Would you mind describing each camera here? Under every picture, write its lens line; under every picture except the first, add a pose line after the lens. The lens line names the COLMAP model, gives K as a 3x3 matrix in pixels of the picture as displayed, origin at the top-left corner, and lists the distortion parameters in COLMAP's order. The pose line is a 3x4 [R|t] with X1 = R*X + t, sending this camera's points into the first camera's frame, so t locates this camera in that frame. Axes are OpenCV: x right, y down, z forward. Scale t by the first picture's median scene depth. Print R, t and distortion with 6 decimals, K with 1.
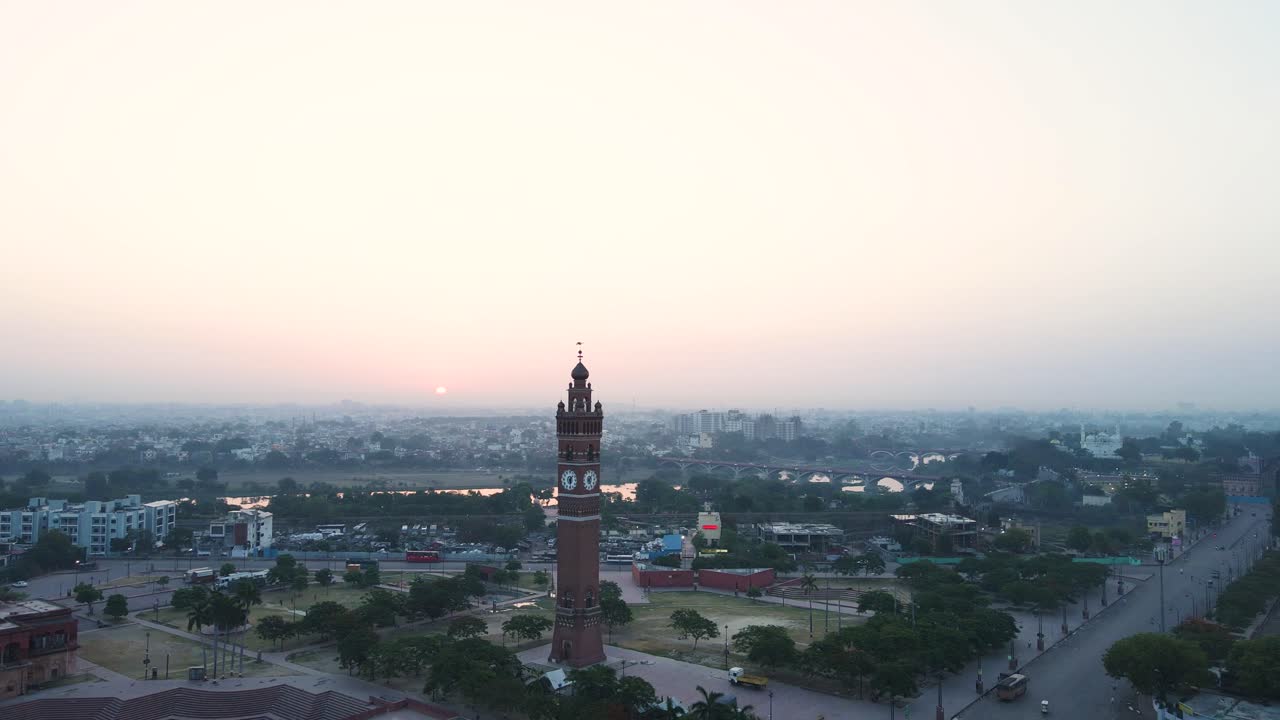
lens RADIAL K [[925.4, 0, 640.0], [0, 925.4, 360.0], [0, 0, 1]] dist [-0.005305, 0.024523]
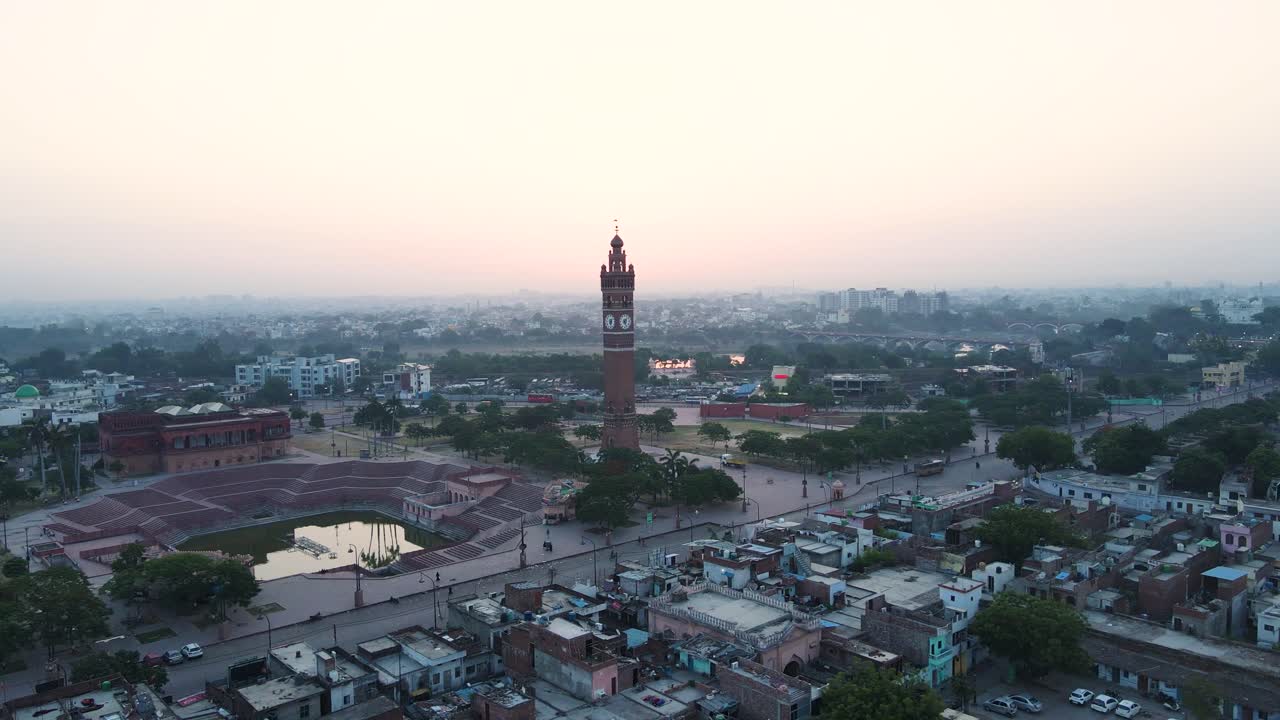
lens RADIAL K [[925.4, 0, 640.0], [0, 925.4, 360.0], [0, 0, 1]] dist [-0.005305, 0.024523]
pose [[0.982086, -0.008516, -0.188243, 0.128498], [0.031516, 0.992331, 0.119527, 0.013700], [0.185781, -0.123318, 0.974822, -0.188527]]
